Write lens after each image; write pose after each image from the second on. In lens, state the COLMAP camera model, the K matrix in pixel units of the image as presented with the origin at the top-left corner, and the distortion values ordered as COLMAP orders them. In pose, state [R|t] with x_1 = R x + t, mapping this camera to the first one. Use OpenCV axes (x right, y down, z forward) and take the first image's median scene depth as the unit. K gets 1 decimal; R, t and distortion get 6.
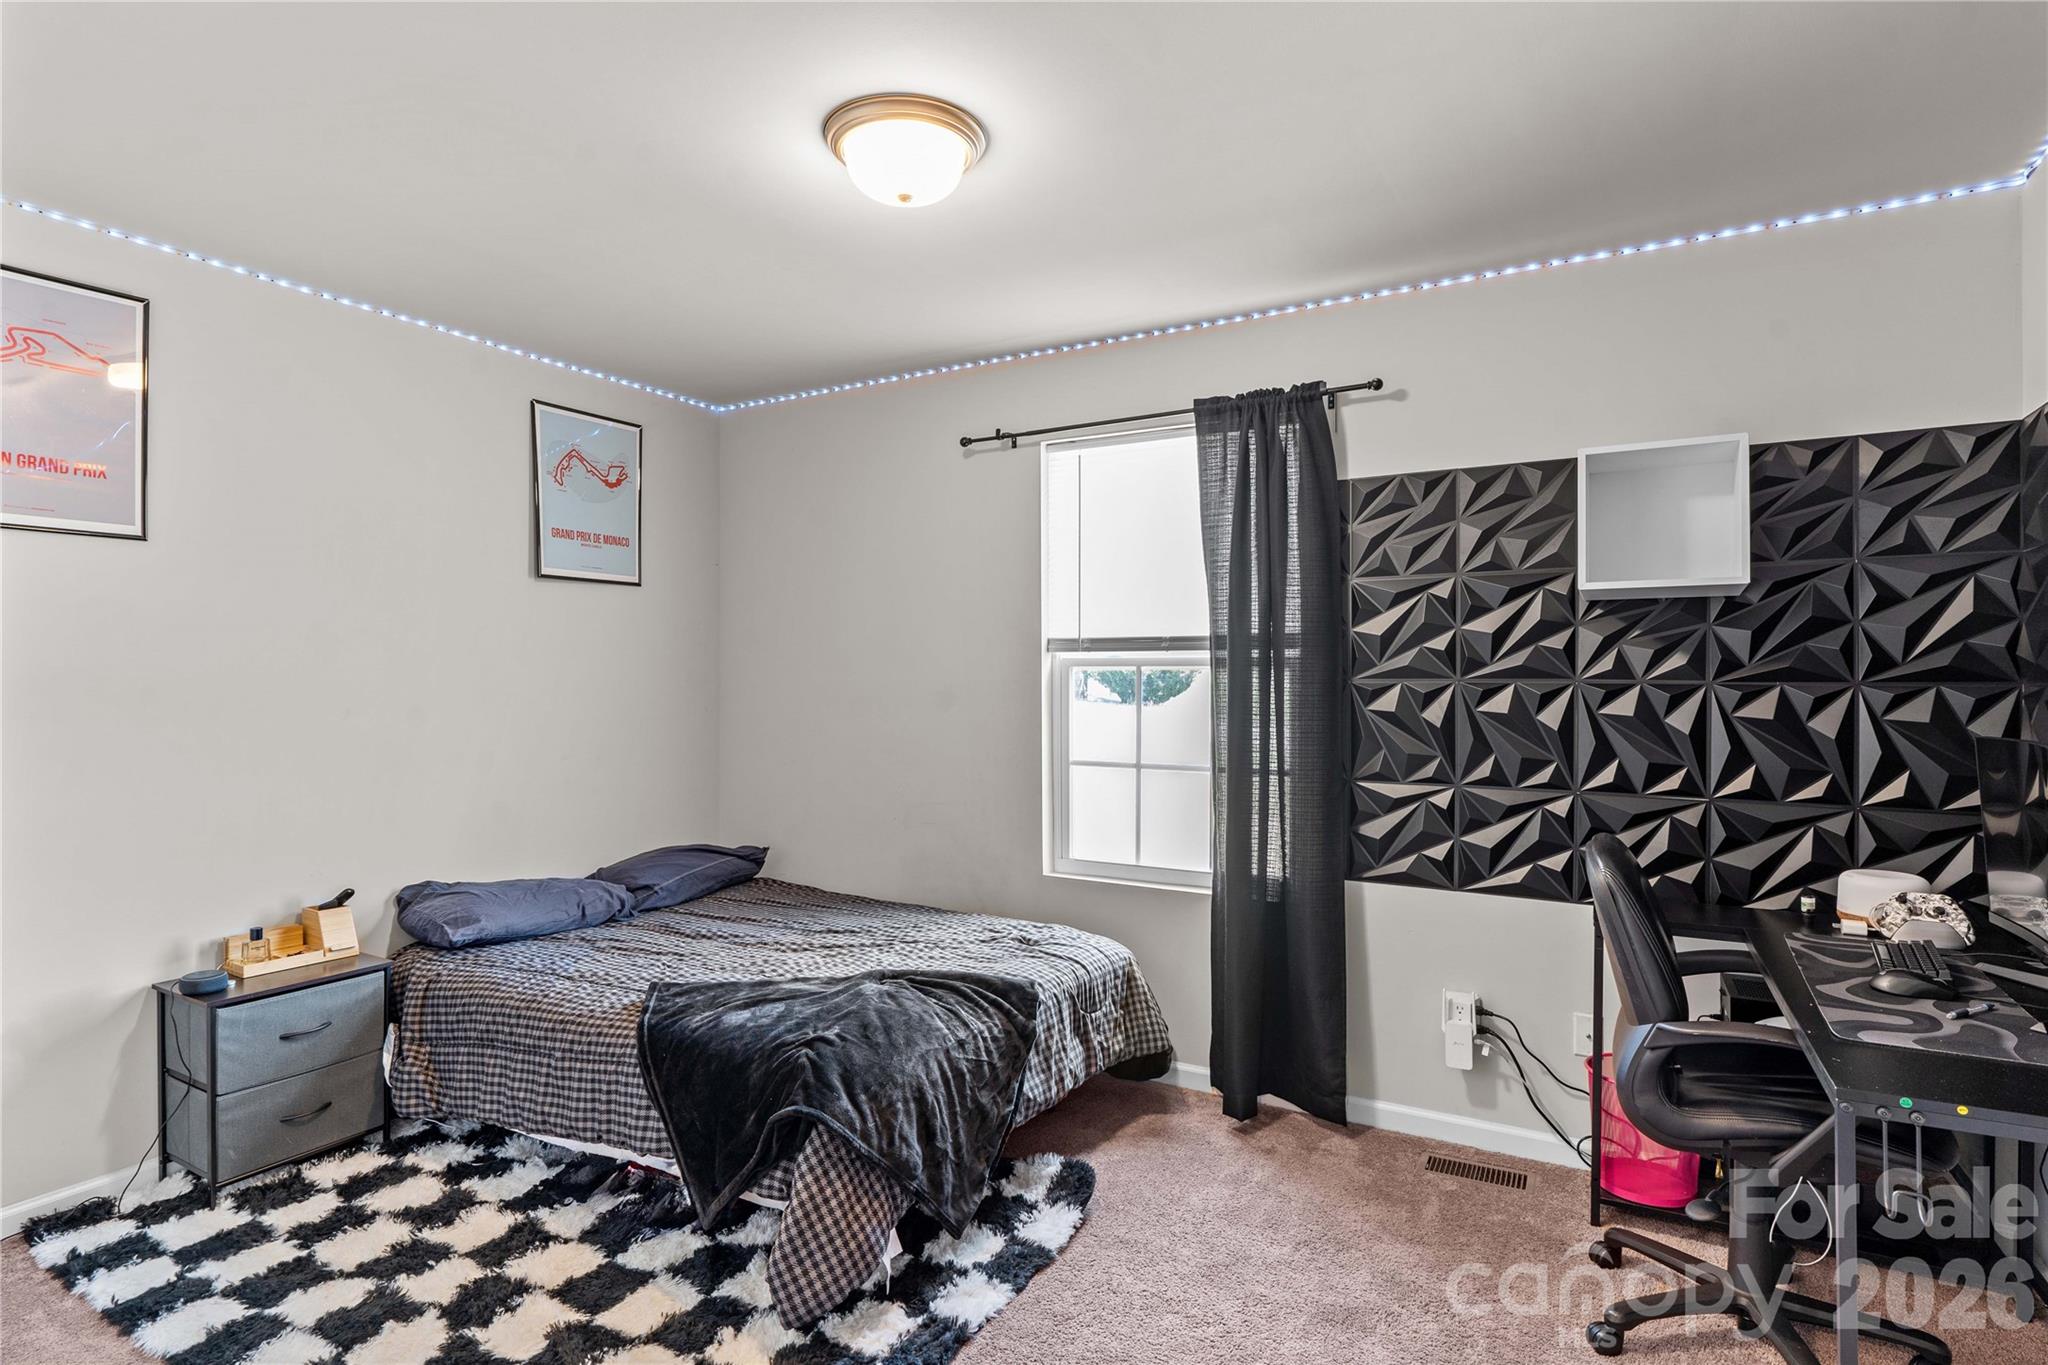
lens RADIAL K [[1069.3, 0, 1026.6], [0, 1069.3, 687.8], [0, 0, 1]] dist [-0.008914, 0.002761]
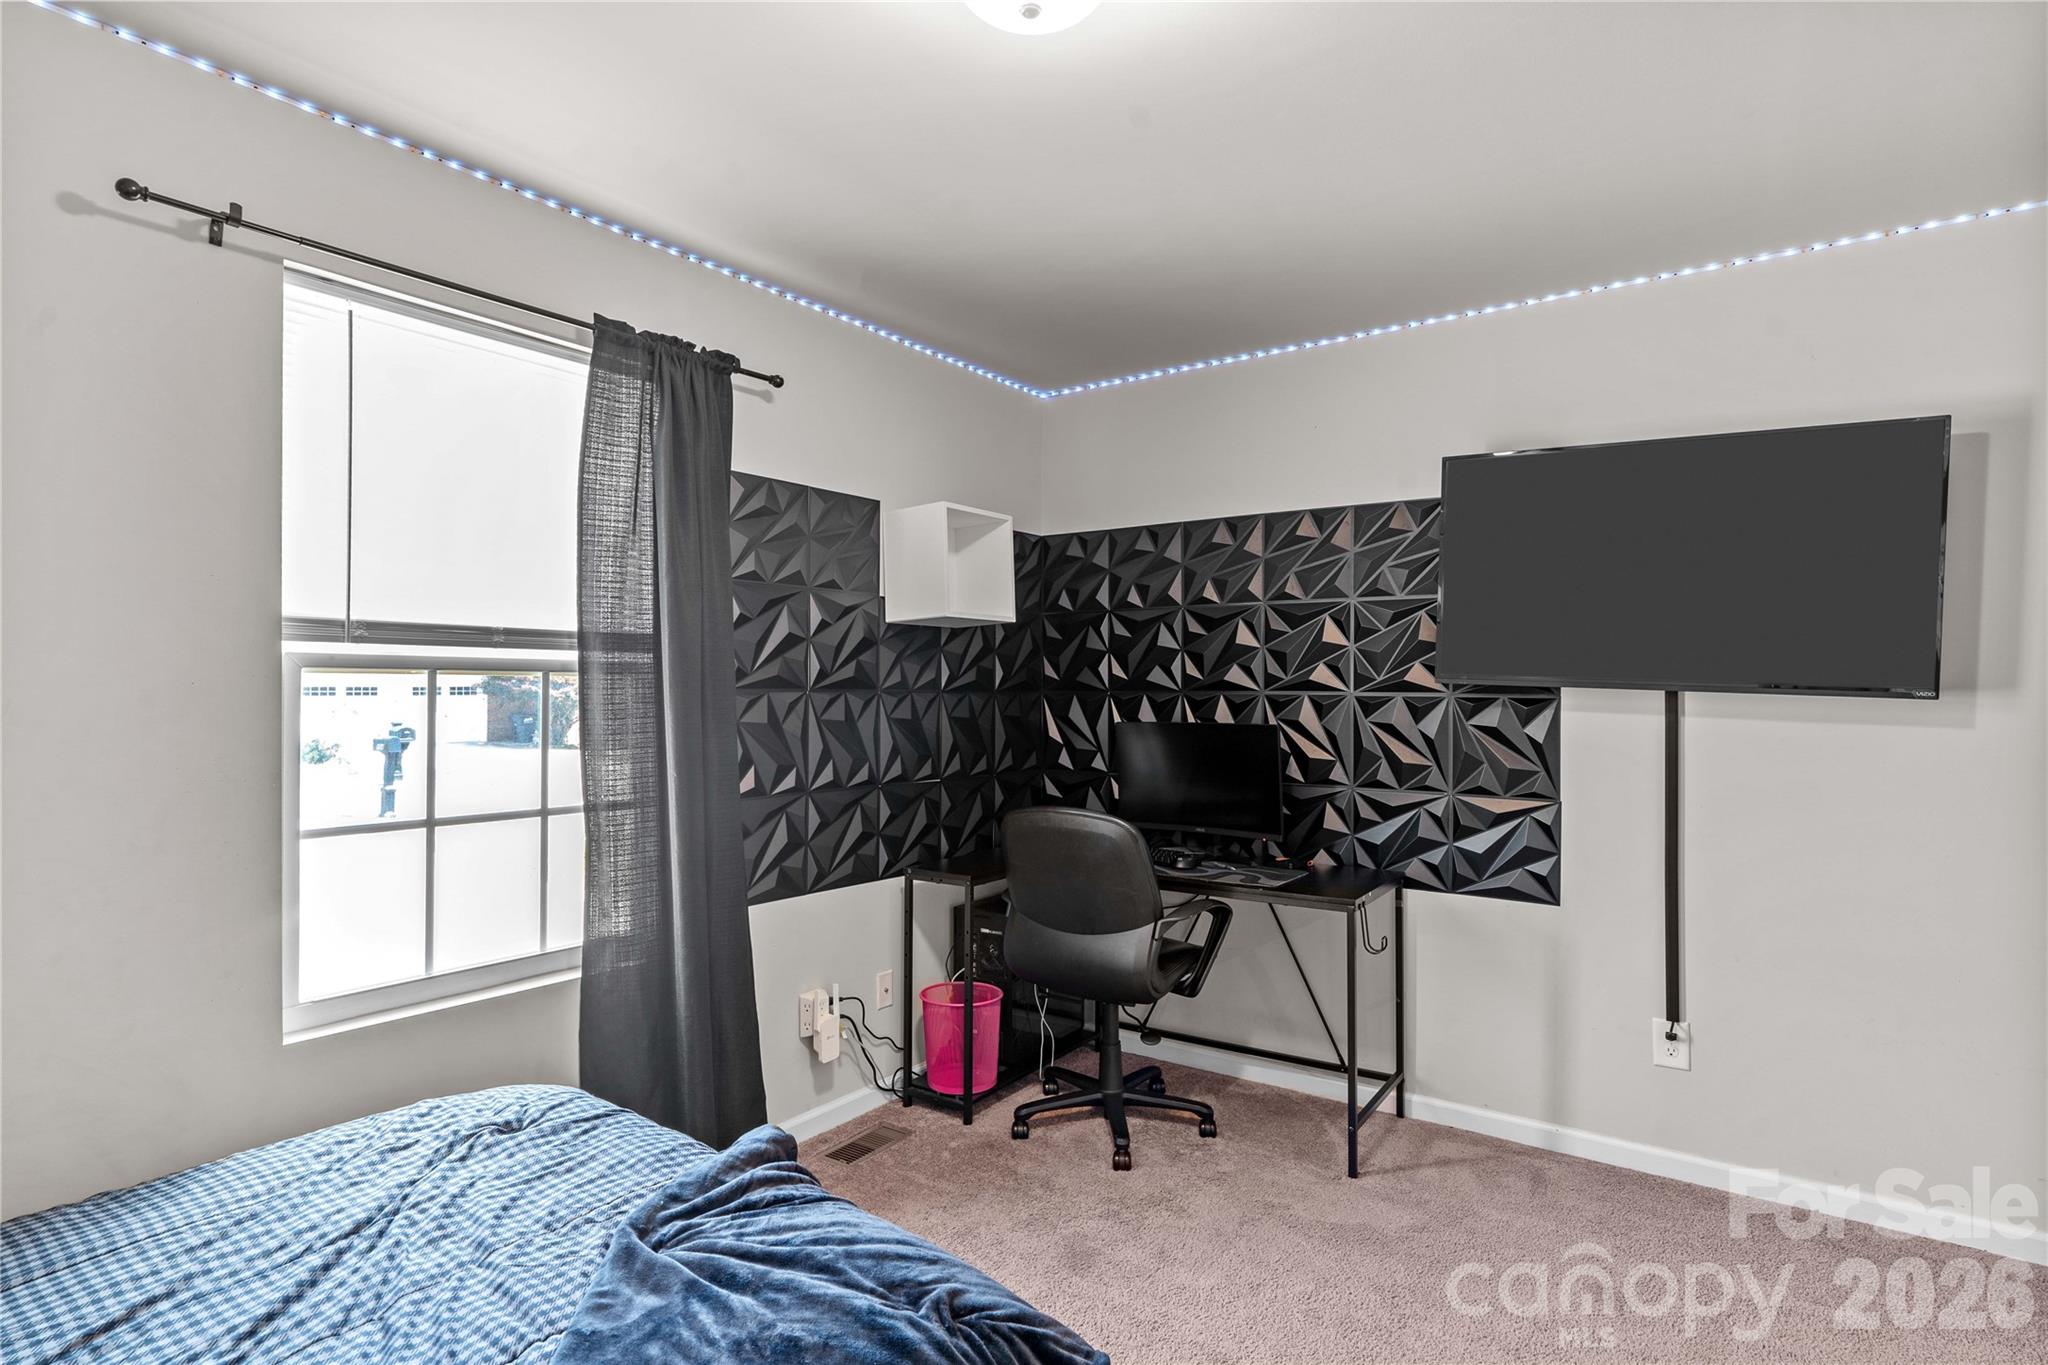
lens RADIAL K [[1069.3, 0, 1023.0], [0, 1069.3, 678.0], [0, 0, 1]] dist [-0.008914, 0.002761]
pose [[0.110645, 0.016064, 0.993730, -0.553119], [0.005335, 0.999845, -0.016757, -0.001929], [-0.993846, 0.007156, 0.110542, 0.633580]]
